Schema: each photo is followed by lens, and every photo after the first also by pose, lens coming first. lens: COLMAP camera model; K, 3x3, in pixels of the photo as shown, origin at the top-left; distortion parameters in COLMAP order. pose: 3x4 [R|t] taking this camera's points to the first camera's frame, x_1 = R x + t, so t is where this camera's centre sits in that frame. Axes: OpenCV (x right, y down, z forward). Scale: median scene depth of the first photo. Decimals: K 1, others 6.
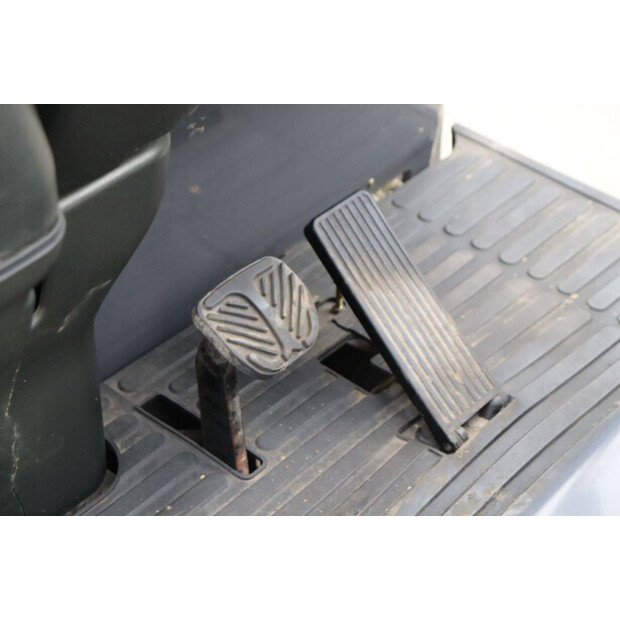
lens RADIAL K [[1446.8, 0, 310.0], [0, 1446.8, 310.0], [0, 0, 1]] dist [0.337559, 0.237982]
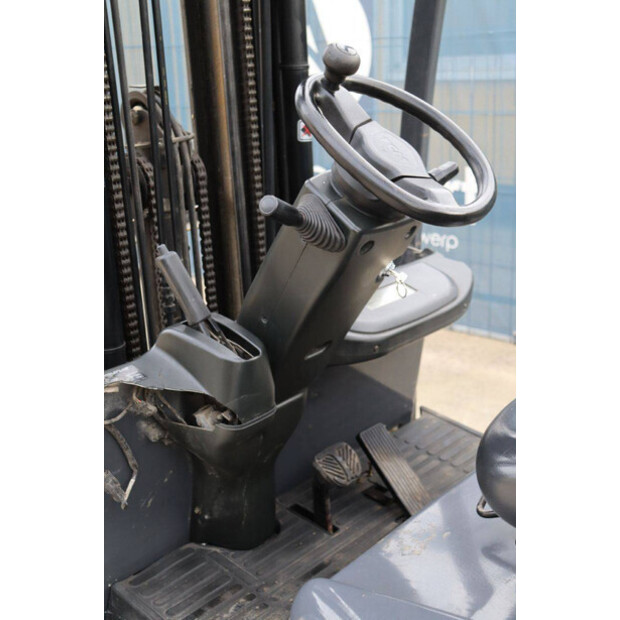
lens RADIAL K [[849.8, 0, 310.0], [0, 849.8, 310.0], [0, 0, 1]] dist [0.004449, 0.007412]
pose [[0.998306, 0.001684, -0.058157, 0.001777], [-0.018510, 0.956841, -0.290021, 0.167122], [0.055159, 0.290606, 0.955252, -0.474296]]
